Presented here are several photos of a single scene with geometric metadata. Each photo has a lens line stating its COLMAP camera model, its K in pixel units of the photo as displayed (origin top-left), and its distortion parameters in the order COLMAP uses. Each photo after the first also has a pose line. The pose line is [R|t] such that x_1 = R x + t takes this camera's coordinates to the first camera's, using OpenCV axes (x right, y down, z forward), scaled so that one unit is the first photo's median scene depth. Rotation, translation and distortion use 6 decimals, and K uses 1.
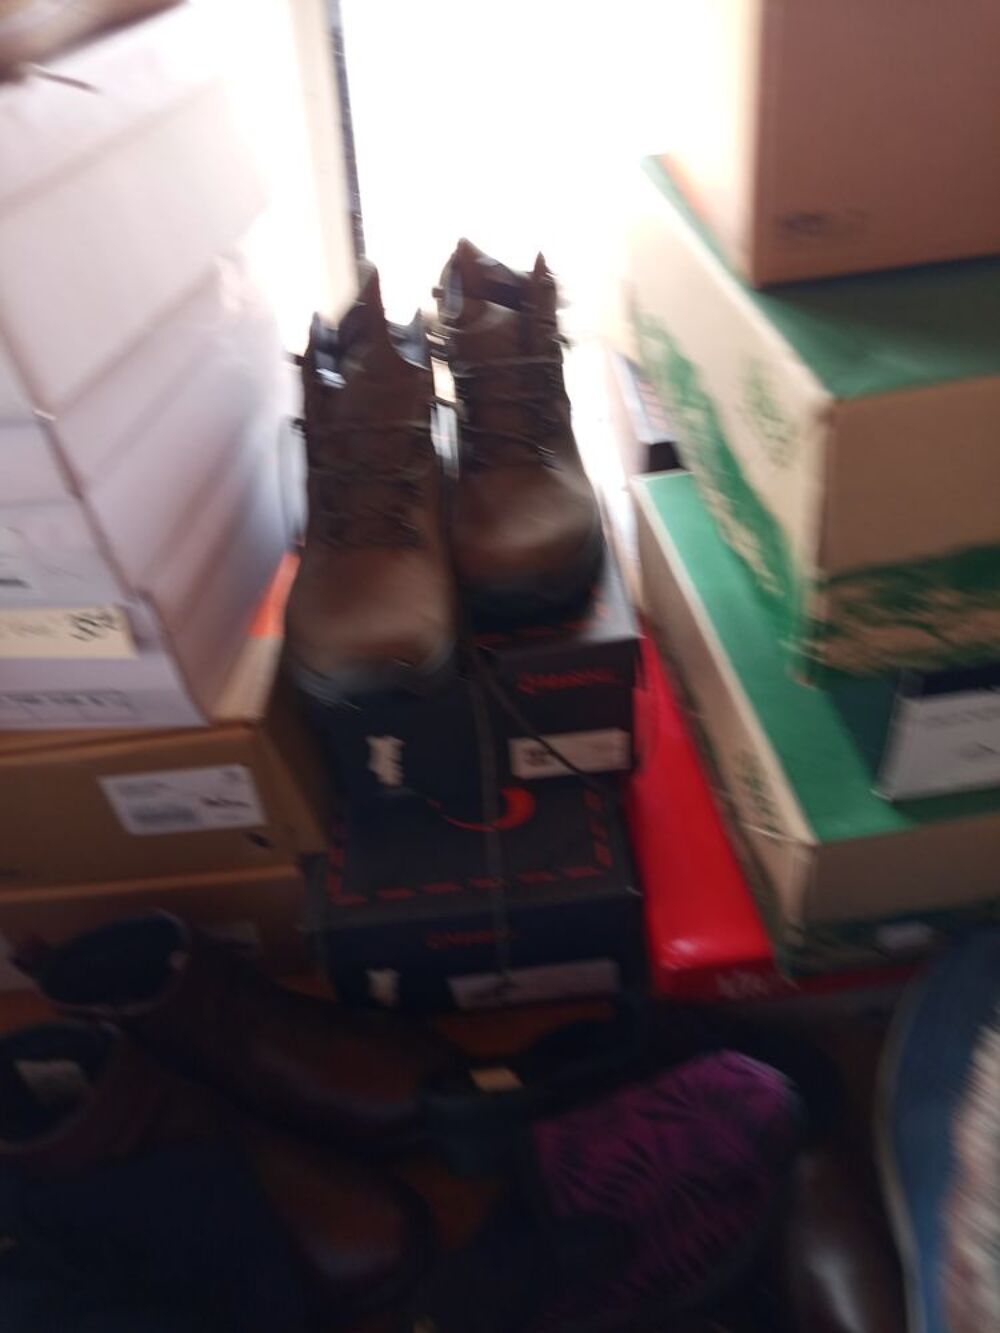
lens RADIAL K [[914.4, 0, 544.5], [0, 914.4, 626.6], [0, 0, 1]] dist [0.028833, -0.064232]
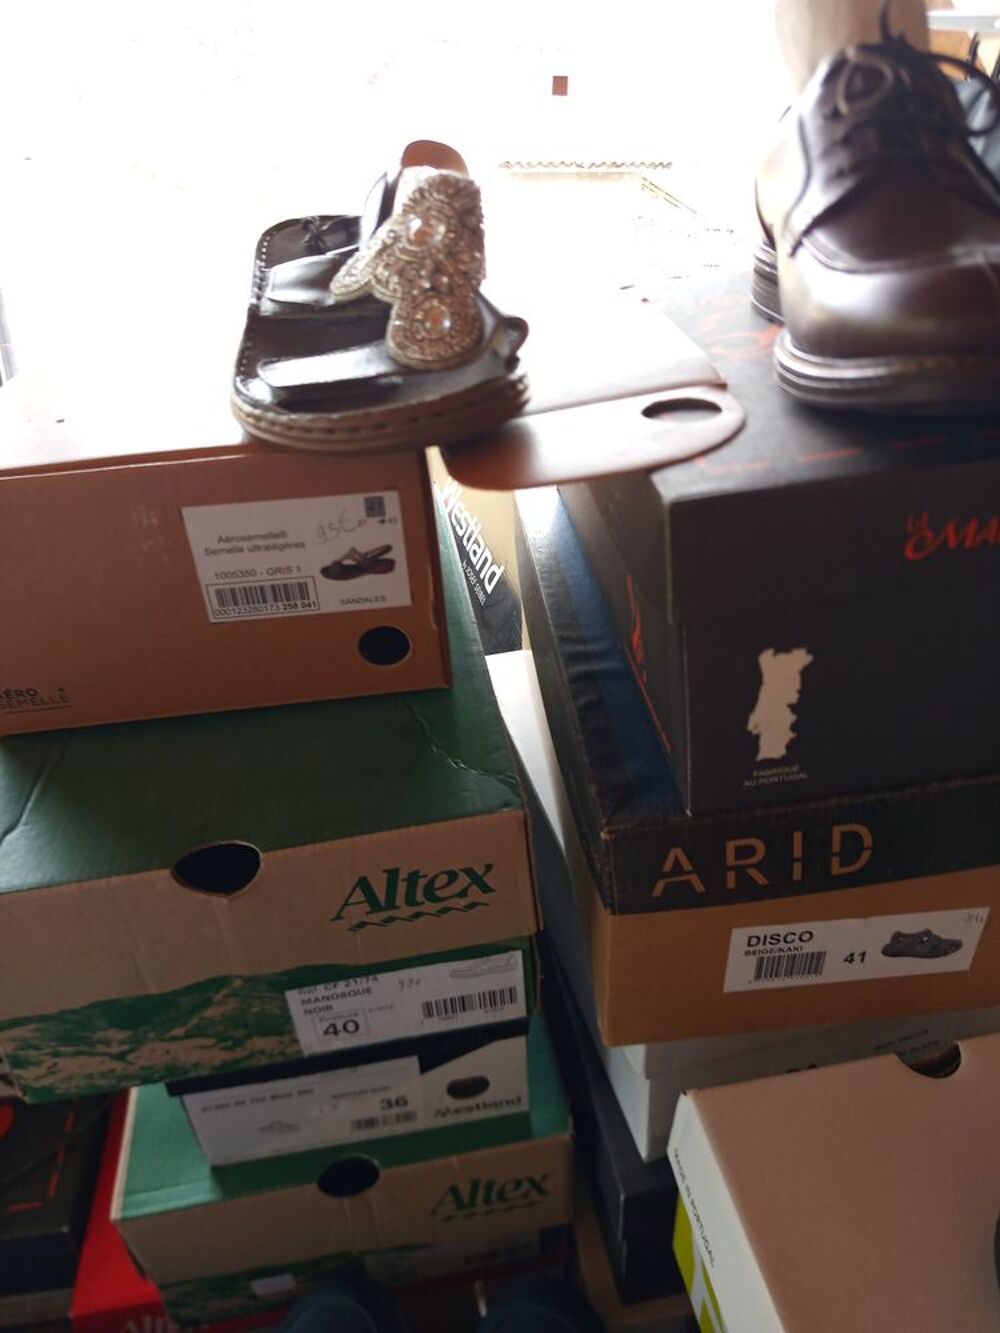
lens RADIAL K [[914.4, 0, 544.5], [0, 914.4, 626.6], [0, 0, 1]] dist [0.028833, -0.064232]
pose [[0.993229, 0.013301, 0.115412, 0.558007], [0.004440, 0.988352, -0.152118, -0.242530], [-0.116091, 0.151601, 0.981601, -0.167131]]
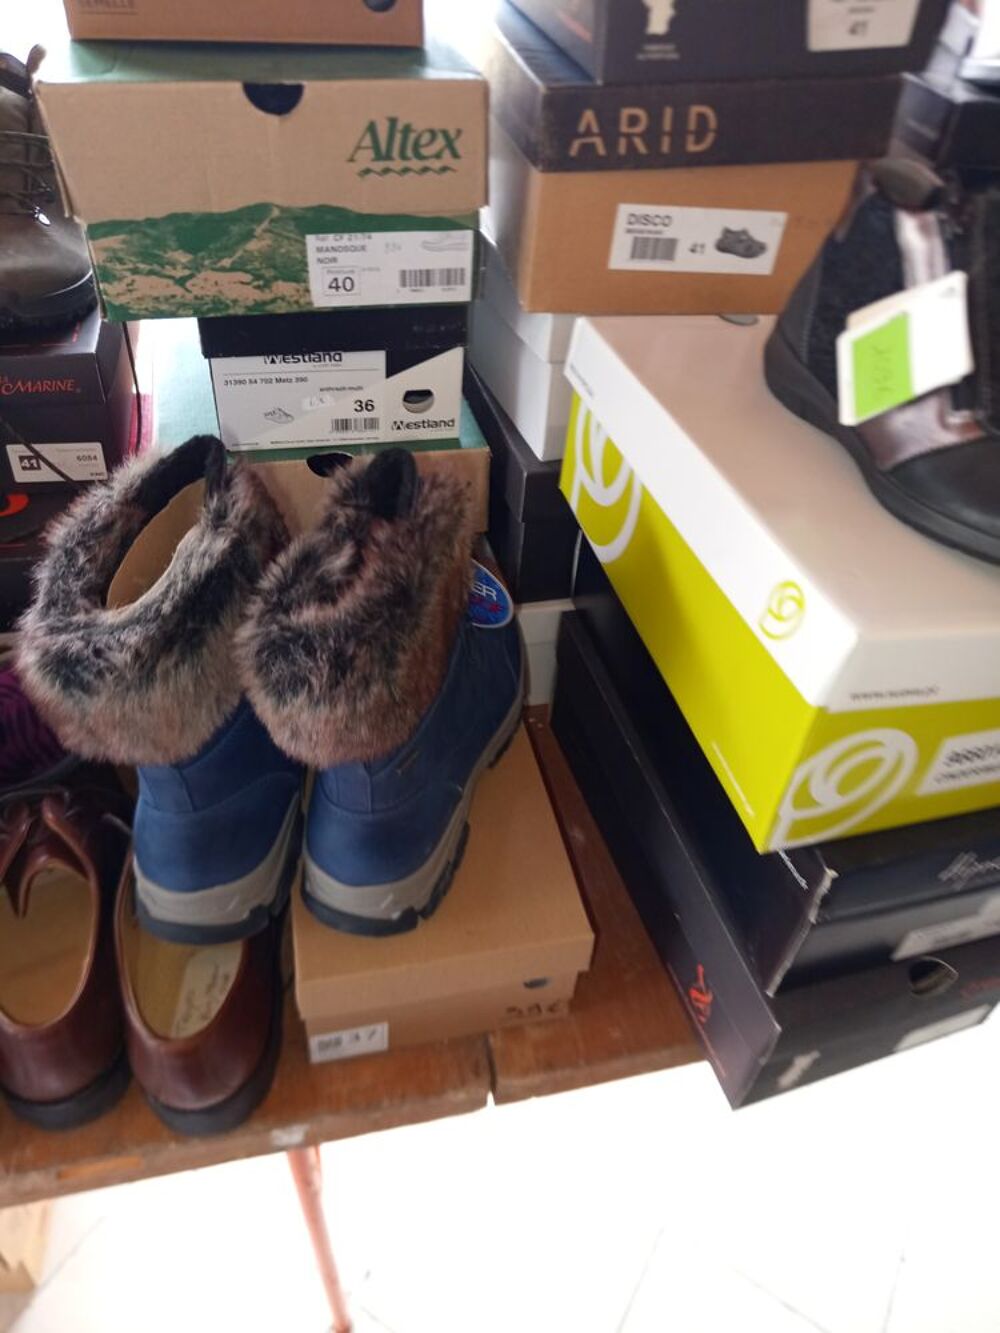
lens RADIAL K [[914.4, 0, 544.5], [0, 914.4, 626.6], [0, 0, 1]] dist [0.028833, -0.064232]
pose [[0.966757, 0.023909, 0.254576, 0.442856], [-0.039208, 0.997706, 0.055192, 0.332163], [-0.252672, -0.063339, 0.965476, -0.491955]]
